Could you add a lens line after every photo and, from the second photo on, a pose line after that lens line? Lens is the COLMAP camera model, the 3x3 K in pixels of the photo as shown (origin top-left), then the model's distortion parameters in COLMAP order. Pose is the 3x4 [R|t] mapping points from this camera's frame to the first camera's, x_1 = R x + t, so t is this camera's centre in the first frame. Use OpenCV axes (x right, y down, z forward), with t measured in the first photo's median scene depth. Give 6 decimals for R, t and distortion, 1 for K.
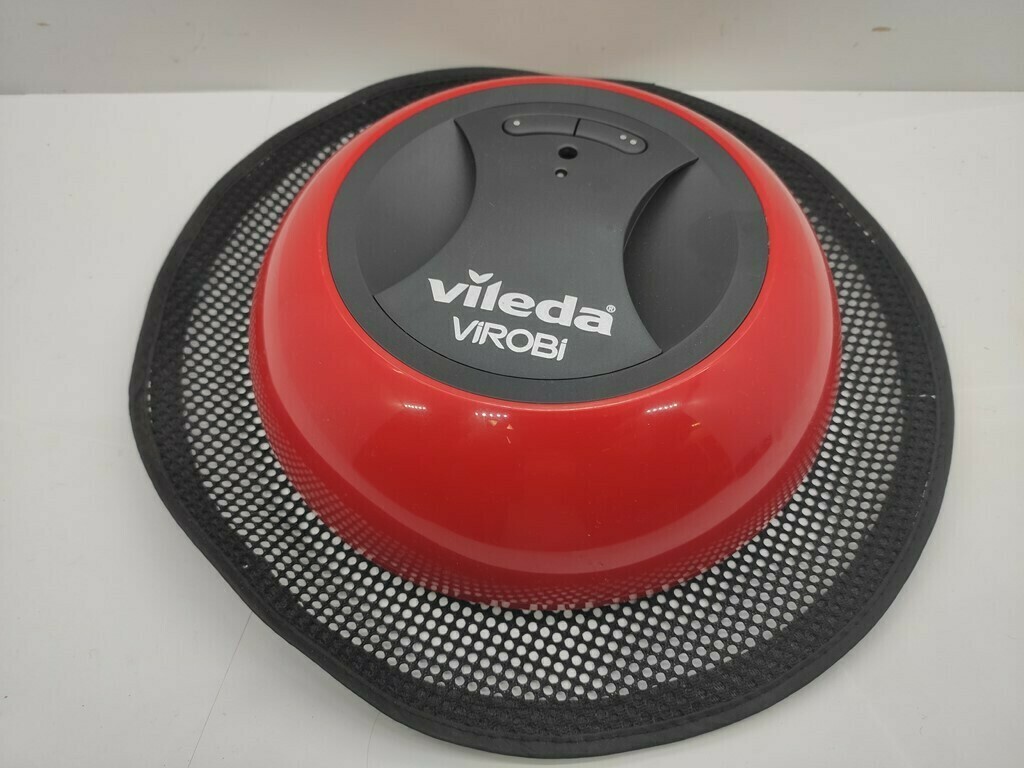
lens RADIAL K [[758.1, 0, 510.6], [0, 758.1, 367.1], [0, 0, 1]] dist [0.046563, -0.089989]
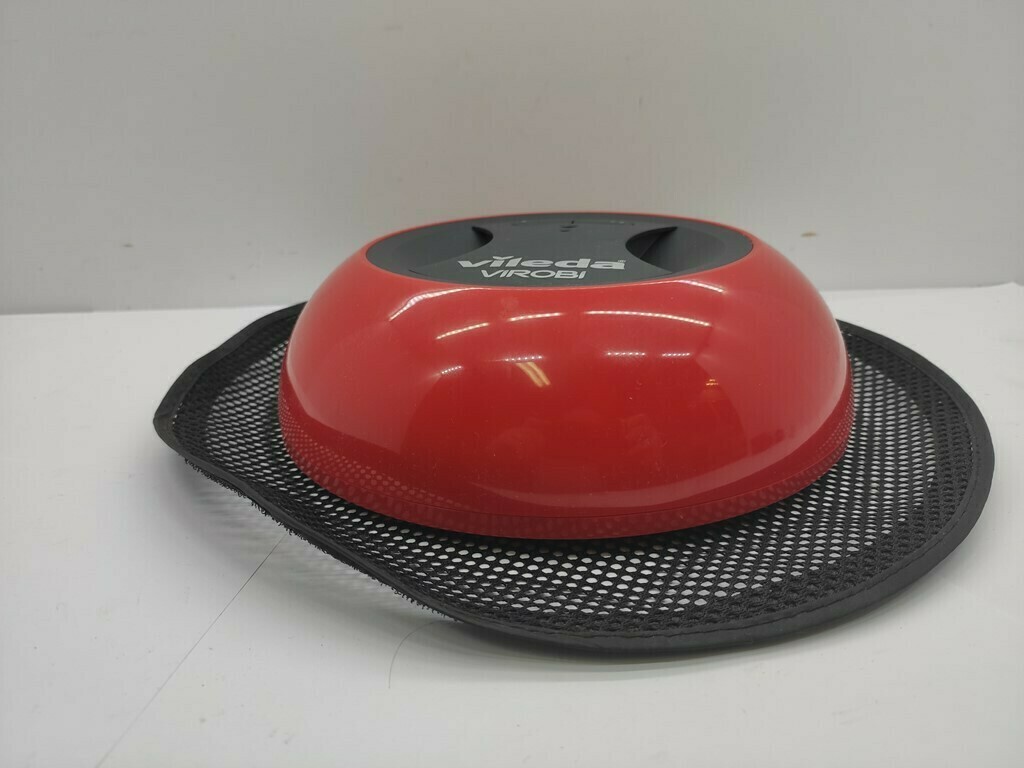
lens RADIAL K [[755.8, 0, 504.0], [0, 755.8, 381.2], [0, 0, 1]] dist [0.043173, -0.089602]
pose [[0.998836, -0.043733, 0.020354, -0.062958], [0.047531, 0.820320, -0.569926, 0.613035], [0.008228, 0.570230, 0.821444, 0.162538]]
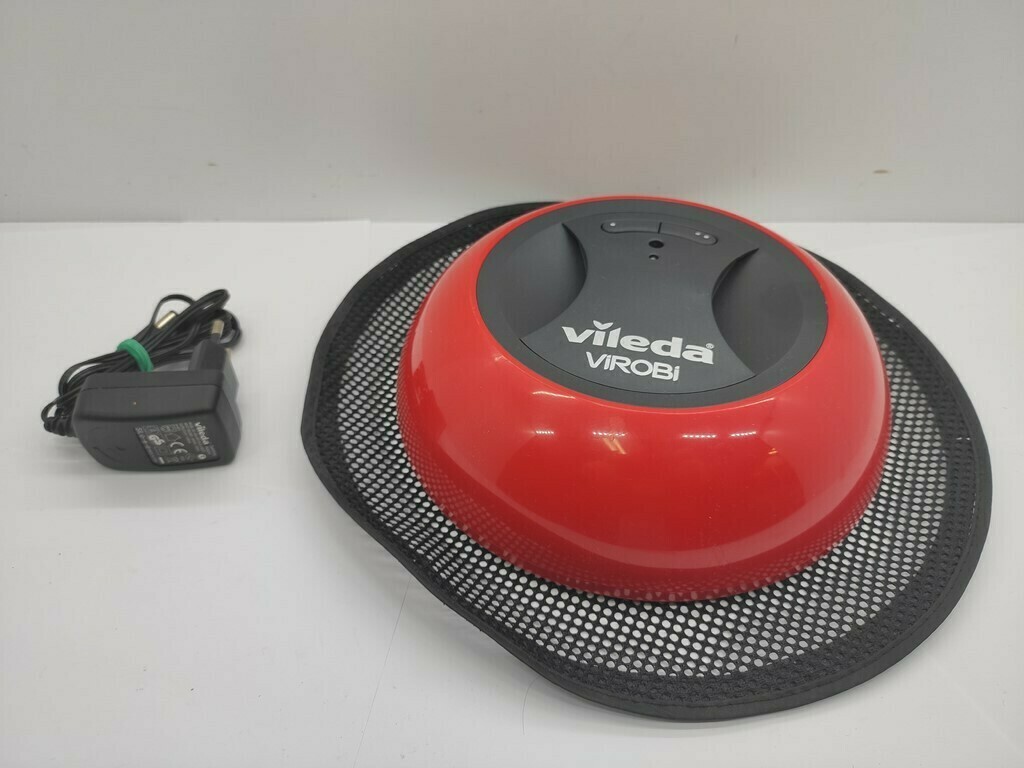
lens RADIAL K [[758.1, 0, 510.6], [0, 758.1, 367.1], [0, 0, 1]] dist [0.046563, -0.089989]
pose [[0.999971, -0.003286, 0.006878, -0.184899], [0.004796, 0.972583, -0.232506, 0.221407], [-0.005925, 0.232532, 0.972571, -0.197790]]
